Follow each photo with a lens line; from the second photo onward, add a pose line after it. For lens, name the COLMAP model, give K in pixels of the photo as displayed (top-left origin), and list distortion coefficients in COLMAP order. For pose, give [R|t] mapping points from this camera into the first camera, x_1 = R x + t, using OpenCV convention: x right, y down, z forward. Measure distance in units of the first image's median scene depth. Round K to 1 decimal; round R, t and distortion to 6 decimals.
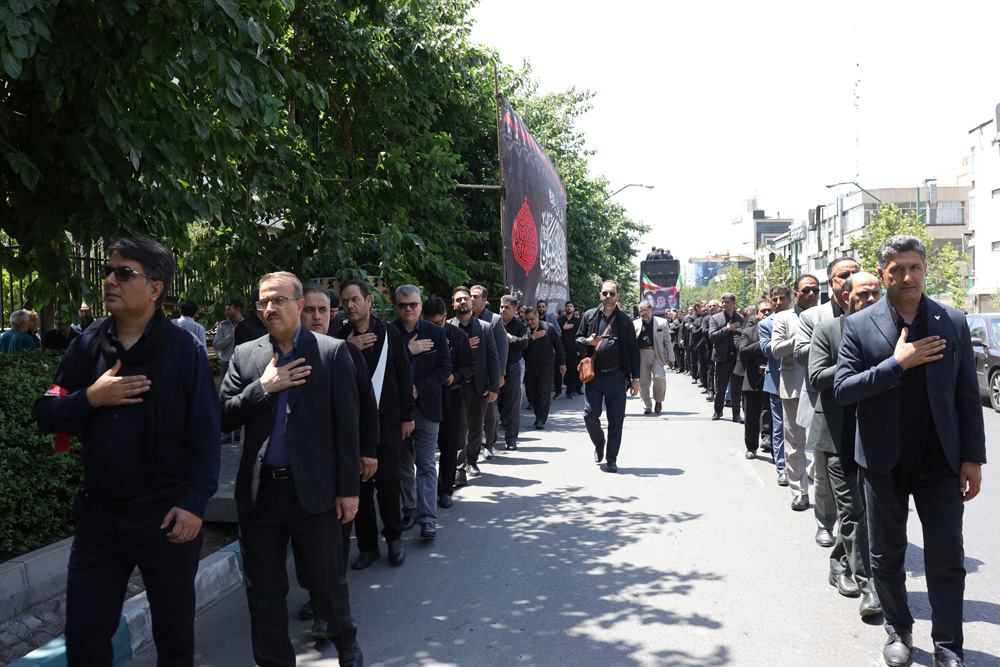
lens RADIAL K [[832.3, 0, 503.6], [0, 832.3, 334.2], [0, 0, 1]] dist [-0.003684, 0.003113]
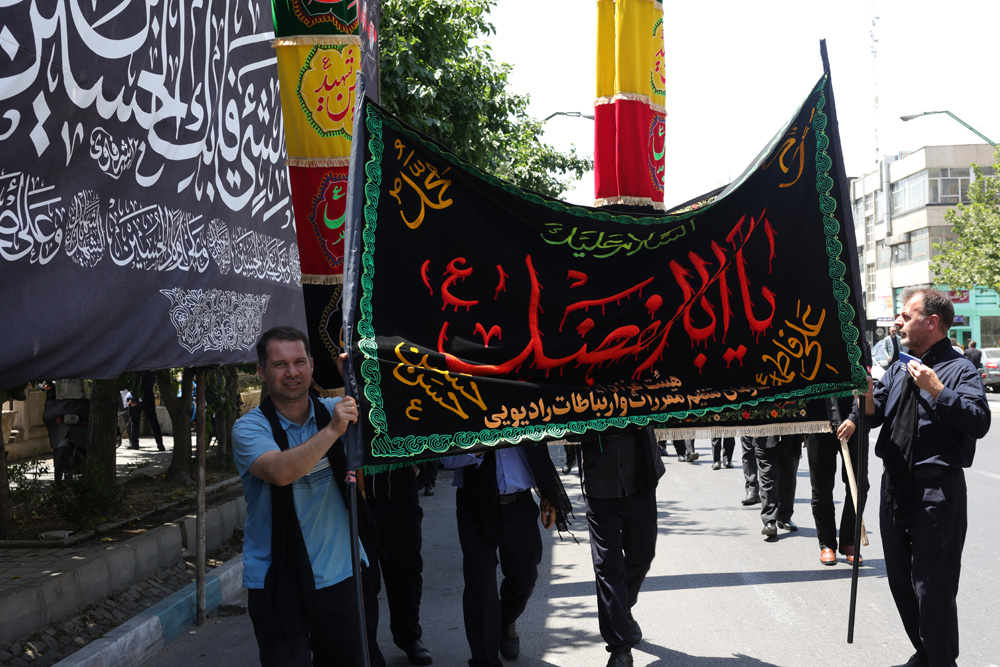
lens RADIAL K [[1140.8, 0, 499.6], [0, 1140.8, 333.2], [0, 0, 1]] dist [-0.033087, 0.000000]
pose [[0.995585, -0.003492, 0.093799, 0.028348], [0.006968, 0.999300, -0.036750, -0.002972], [-0.093605, 0.037241, 0.994913, 0.166040]]
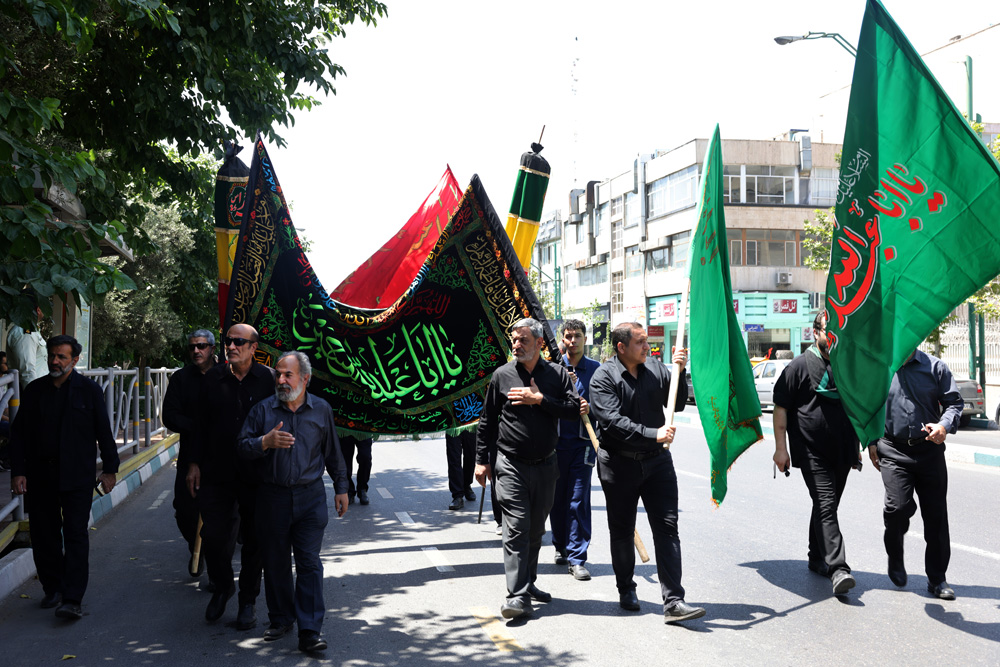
lens RADIAL K [[1011.2, 0, 498.5], [0, 1011.2, 334.0], [0, 0, 1]] dist [0.003363, 0.000000]
pose [[0.931985, 0.018672, 0.362016, 0.053741], [-0.000204, 0.998699, -0.050985, -0.004931], [-0.362497, 0.047444, 0.930777, 0.373557]]
